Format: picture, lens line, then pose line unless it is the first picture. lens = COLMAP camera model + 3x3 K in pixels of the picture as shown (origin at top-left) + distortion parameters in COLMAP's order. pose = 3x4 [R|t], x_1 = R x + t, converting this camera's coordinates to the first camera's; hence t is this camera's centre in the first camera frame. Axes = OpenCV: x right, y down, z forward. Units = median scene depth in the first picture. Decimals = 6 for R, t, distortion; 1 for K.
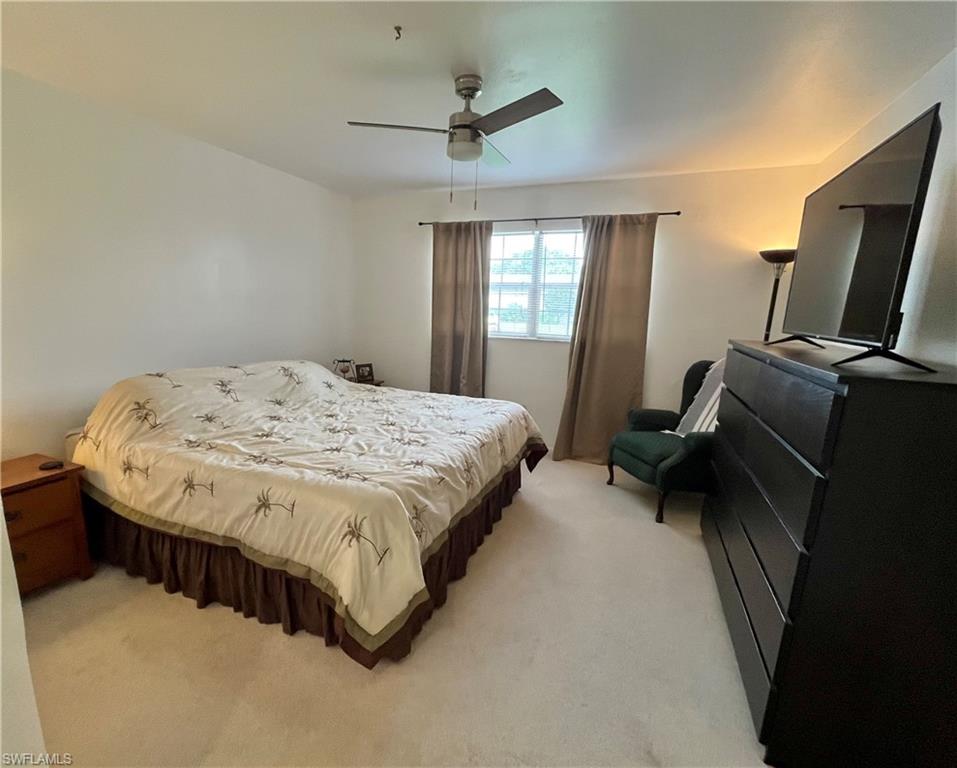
lens RADIAL K [[461.2, 0, 436.5], [0, 461.2, 399.0], [0, 0, 1]] dist [0.004422, 0.000295]
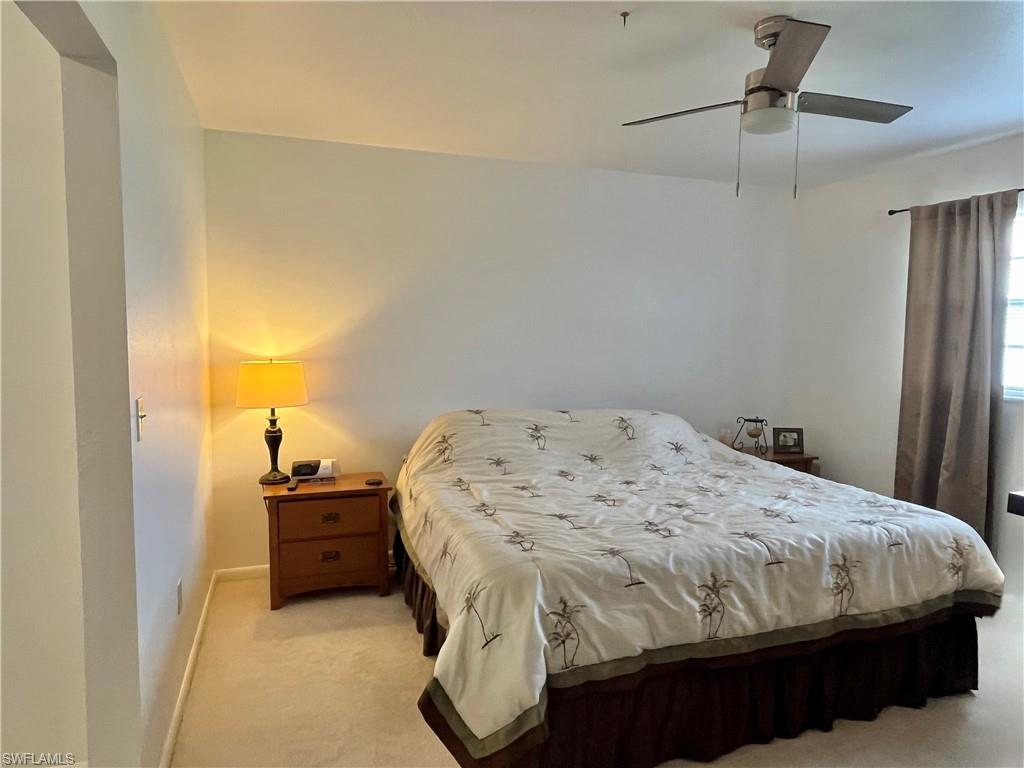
lens RADIAL K [[659.9, 0, 512.0], [0, 659.9, 385.0], [0, 0, 1]] dist [-0.000071, -0.001047]
pose [[0.676716, 0.046146, -0.734797, 0.510614], [-0.145348, 0.986765, -0.071889, -0.019686], [0.721755, 0.155450, 0.674467, 0.114185]]
